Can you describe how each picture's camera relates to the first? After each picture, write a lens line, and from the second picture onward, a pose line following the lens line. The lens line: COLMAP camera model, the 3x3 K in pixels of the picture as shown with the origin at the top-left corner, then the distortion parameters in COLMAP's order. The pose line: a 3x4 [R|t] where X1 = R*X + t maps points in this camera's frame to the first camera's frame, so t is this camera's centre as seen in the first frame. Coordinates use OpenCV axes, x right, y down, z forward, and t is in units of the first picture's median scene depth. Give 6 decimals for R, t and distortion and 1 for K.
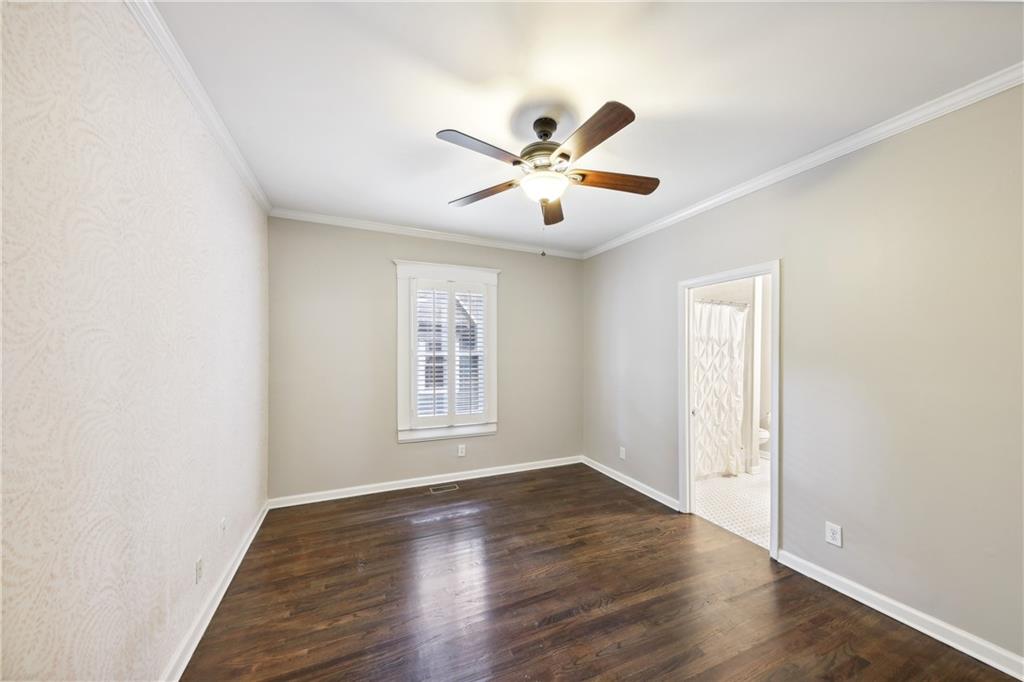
lens RADIAL K [[348.5, 0, 509.2], [0, 348.5, 350.9], [0, 0, 1]] dist [0.007215, -0.000935]
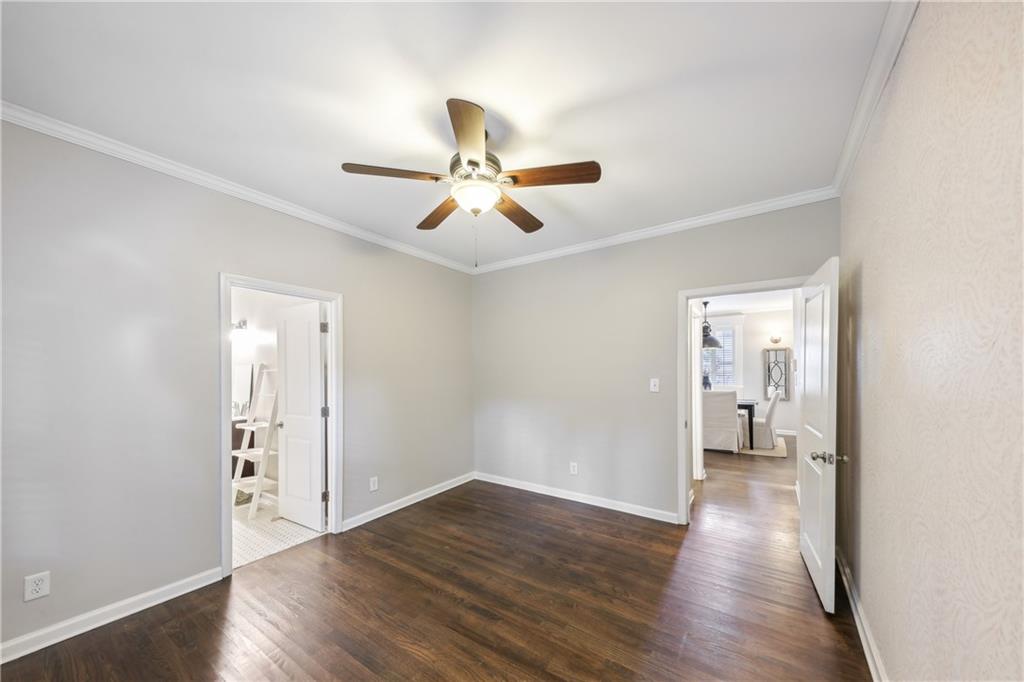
lens RADIAL K [[348.5, 0, 505.7], [0, 348.5, 368.7], [0, 0, 1]] dist [0.007215, -0.000935]
pose [[-0.501807, 0.003634, 0.864972, -0.768932], [0.003768, 0.999991, -0.002015, 0.018871], [-0.864971, 0.002248, -0.501816, 1.381140]]
